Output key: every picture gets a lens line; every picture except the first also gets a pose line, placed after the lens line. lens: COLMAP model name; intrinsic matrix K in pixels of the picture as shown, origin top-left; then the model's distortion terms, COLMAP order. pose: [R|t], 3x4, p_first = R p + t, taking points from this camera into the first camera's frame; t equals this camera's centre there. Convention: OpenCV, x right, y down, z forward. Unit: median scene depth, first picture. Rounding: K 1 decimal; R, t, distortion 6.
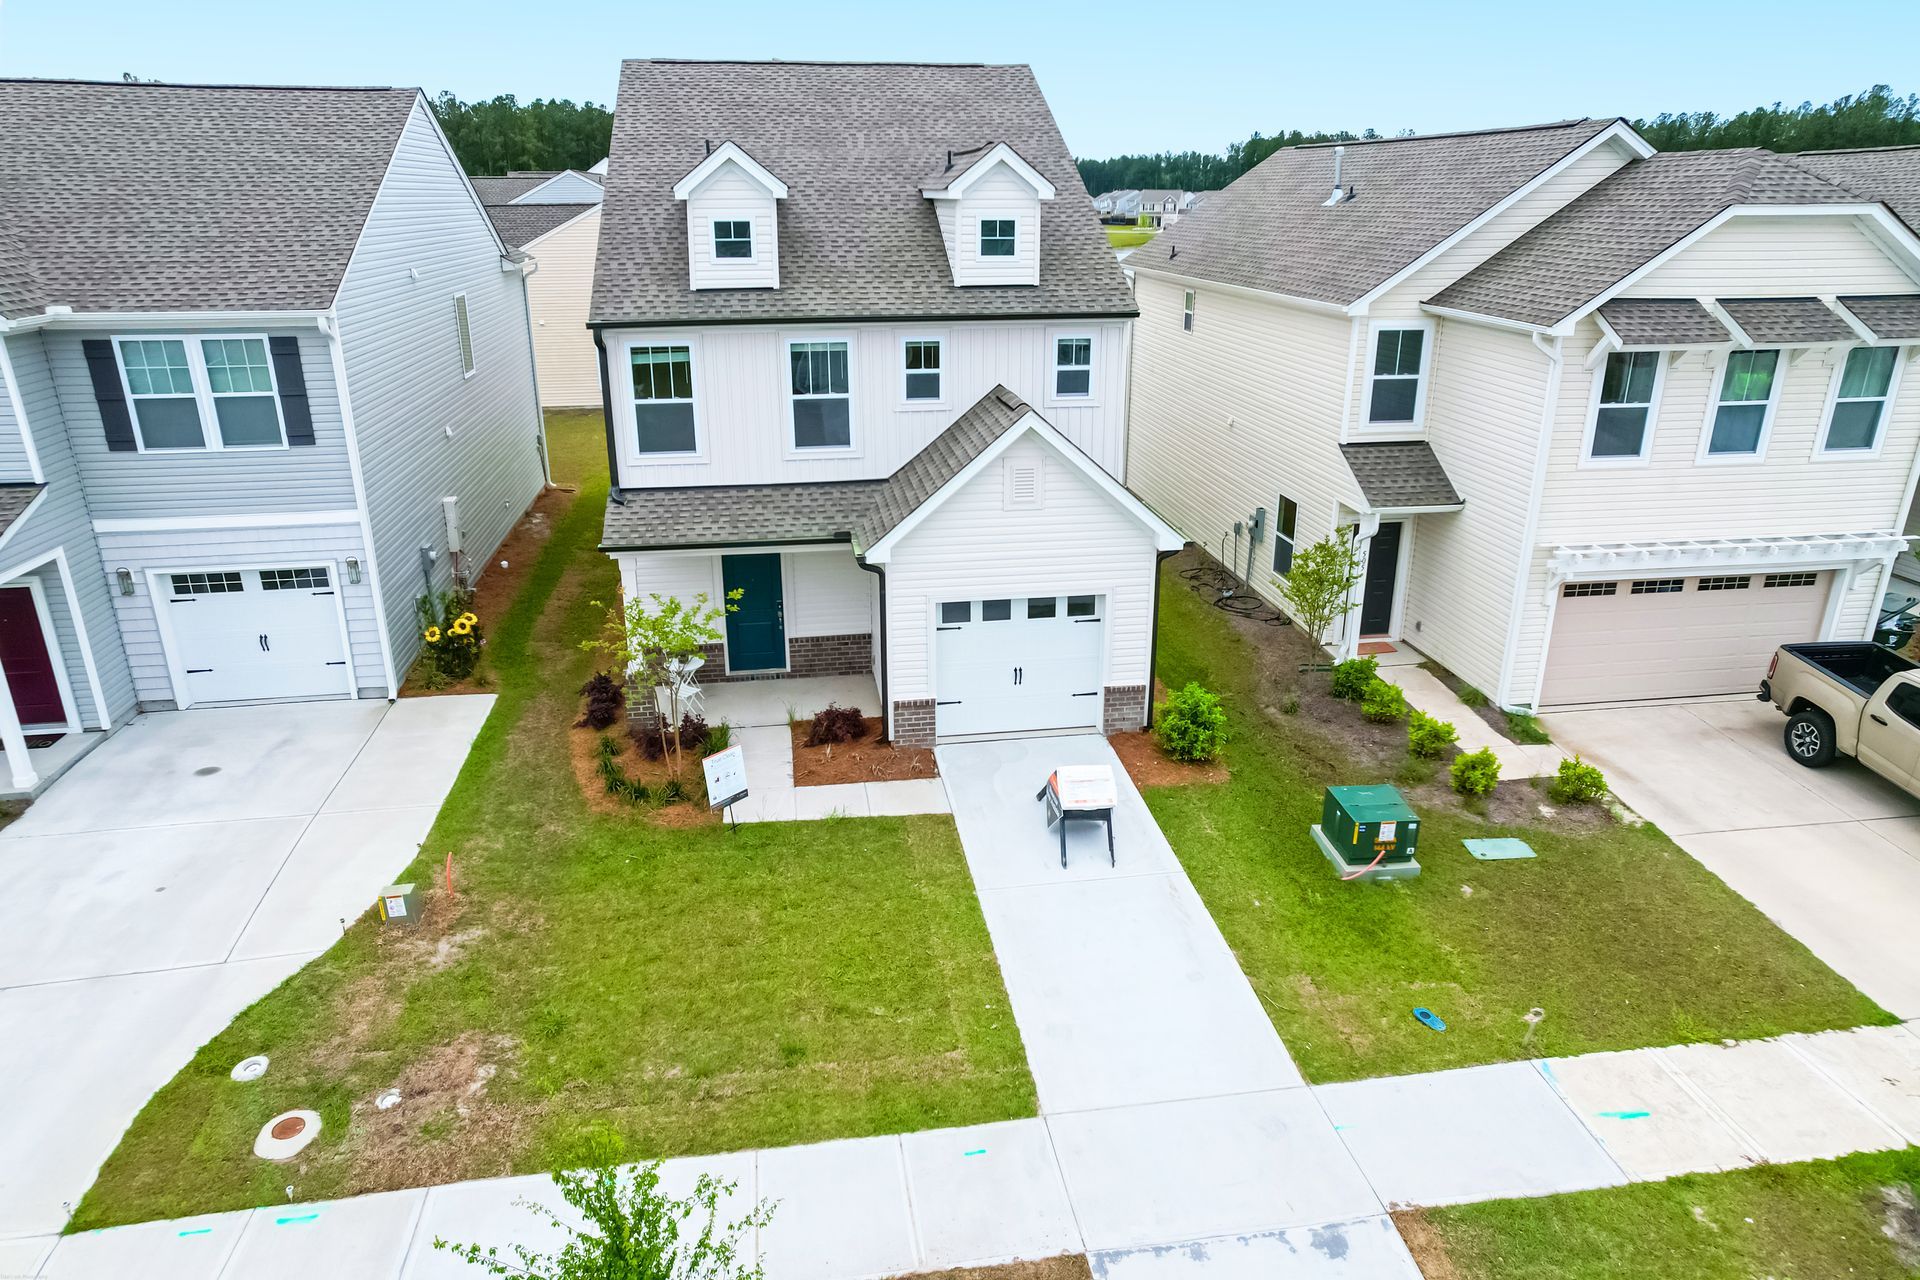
lens RADIAL K [[1225.1, 0, 962.9], [0, 1225.1, 634.7], [0, 0, 1]] dist [-0.067568, 0.070154]
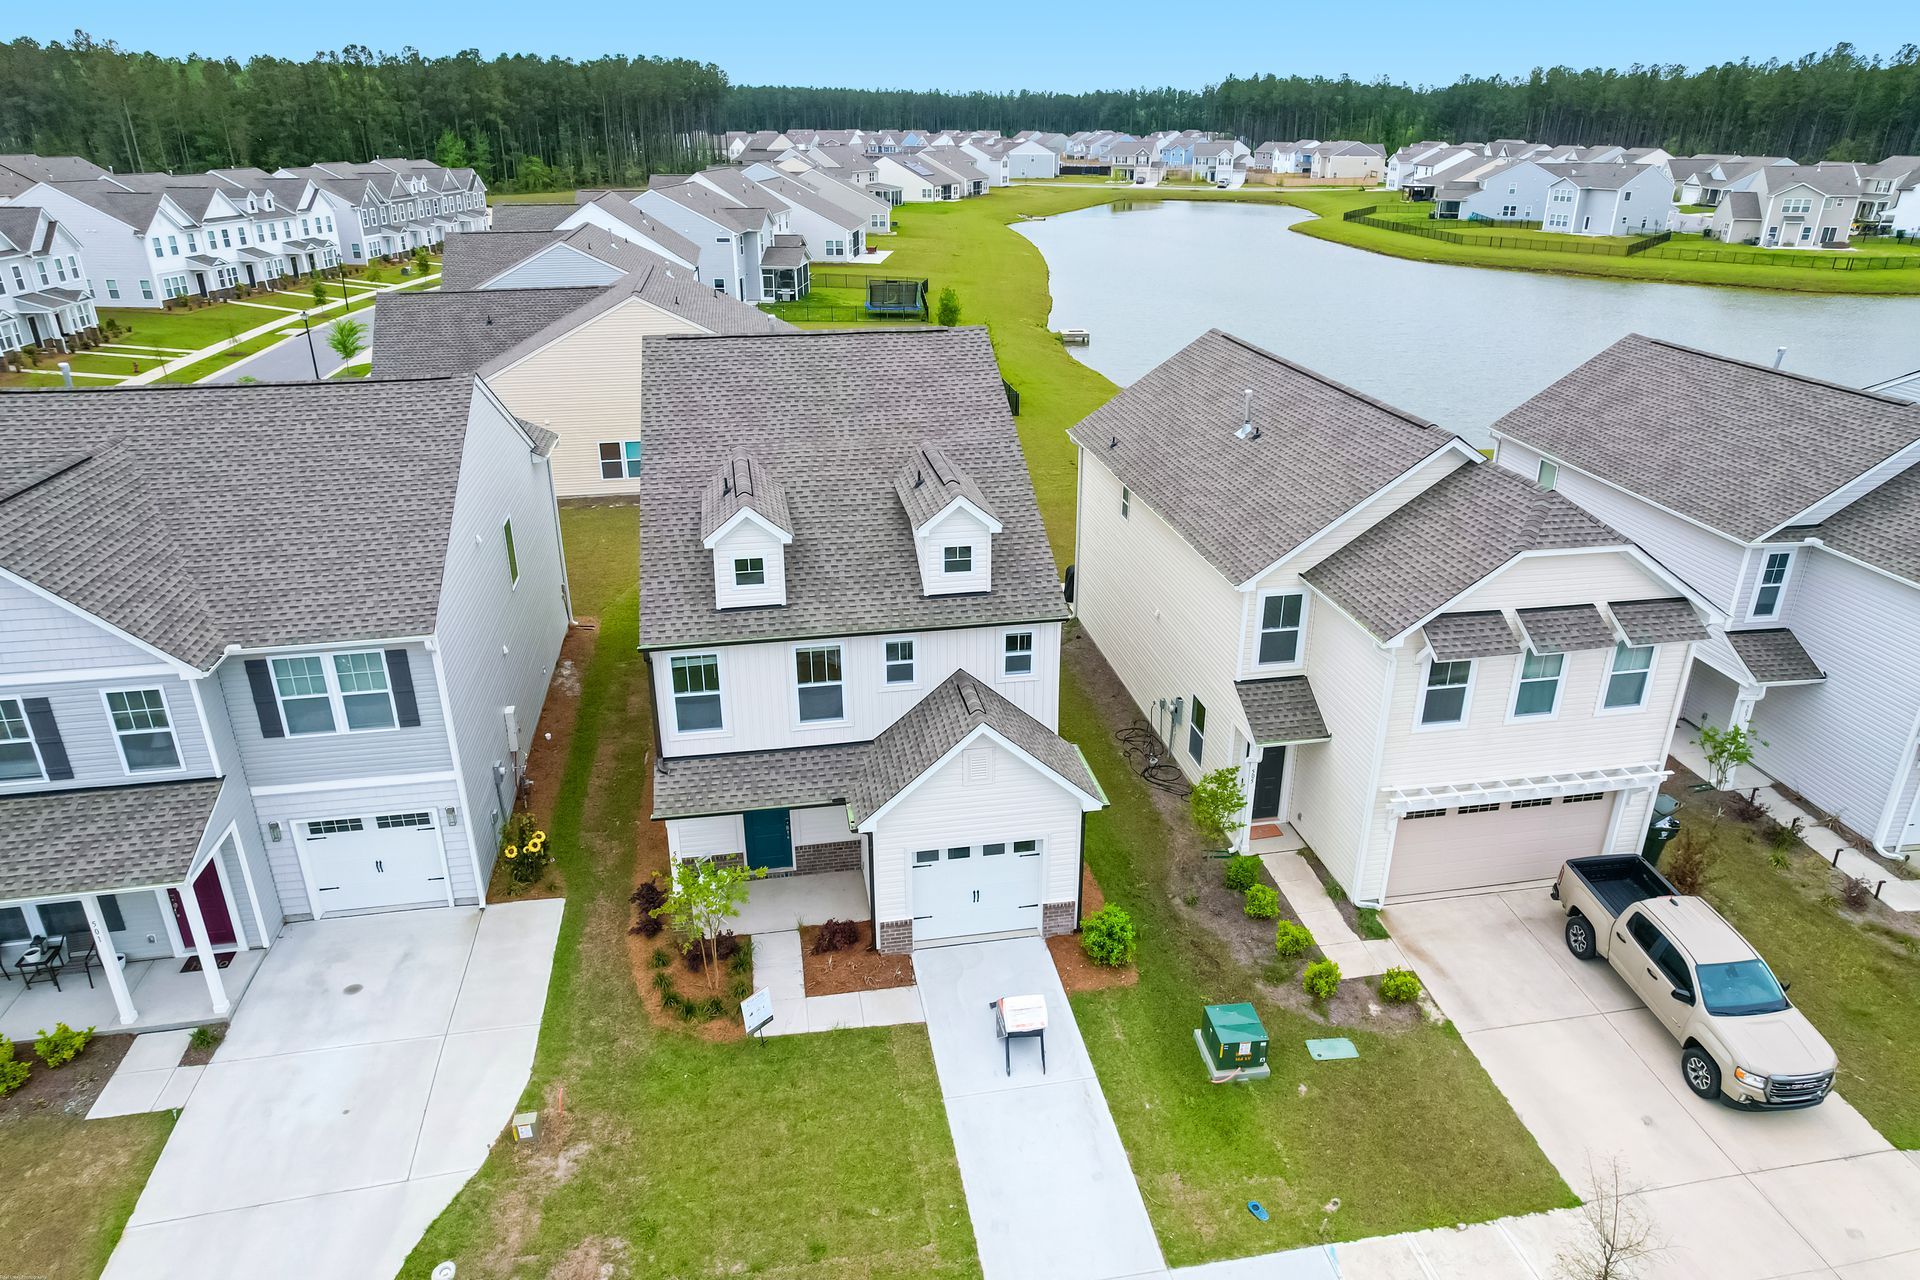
lens RADIAL K [[1228.2, 0, 962.7], [0, 1228.2, 633.5], [0, 0, 1]] dist [-0.041422, 0.003184]
pose [[0.999786, -0.008139, 0.018998, 0.008881], [0.007096, 0.998498, 0.054330, -0.318199], [-0.019412, -0.054184, 0.998342, -0.281290]]
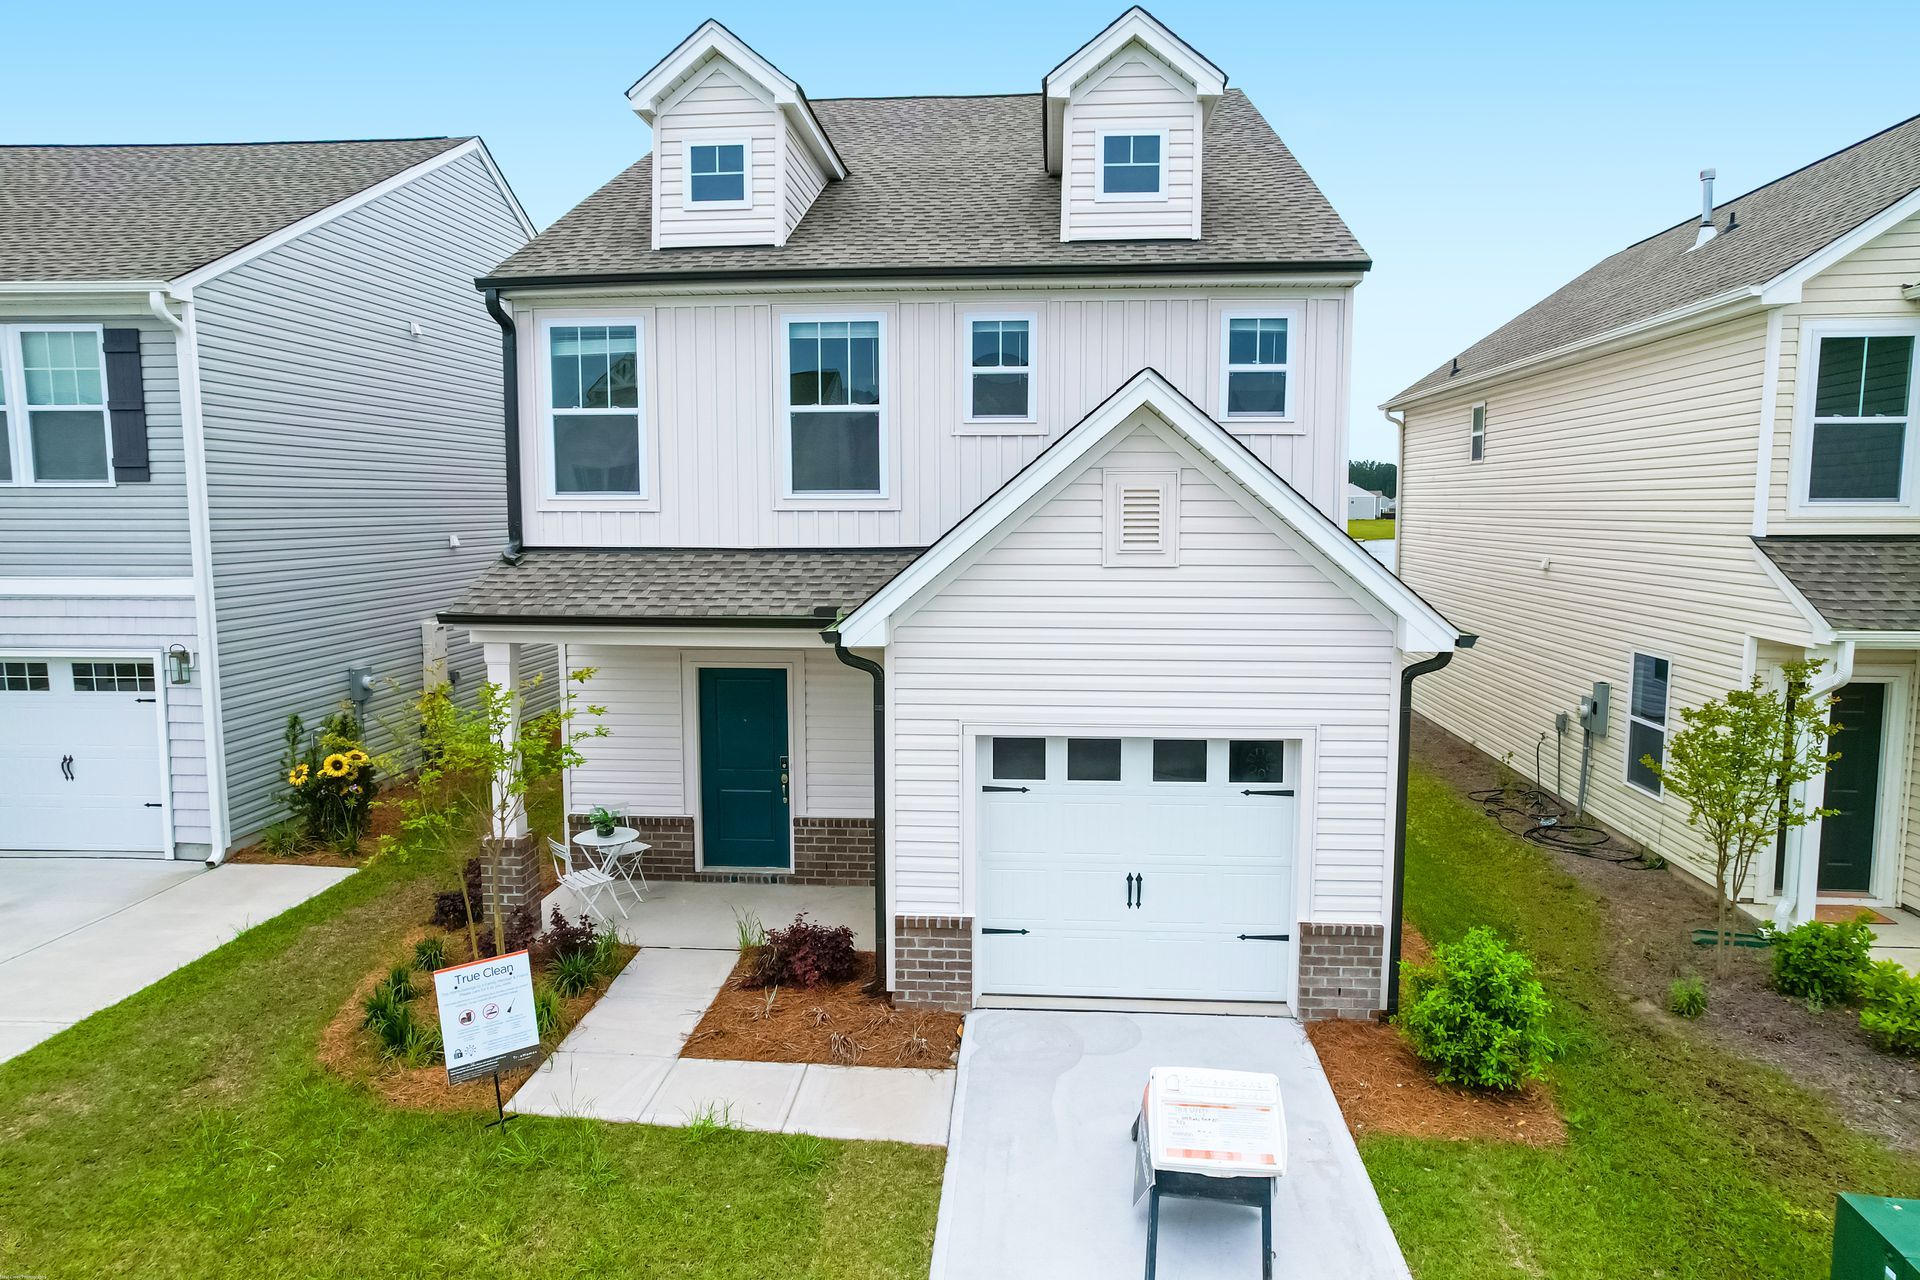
lens RADIAL K [[1225.1, 0, 962.9], [0, 1225.1, 634.7], [0, 0, 1]] dist [-0.067568, 0.070154]
pose [[0.972050, 0.024647, -0.233475, 0.095411], [-0.079451, 0.970330, -0.228356, 0.053591], [0.220920, 0.240523, 0.945168, 0.456159]]
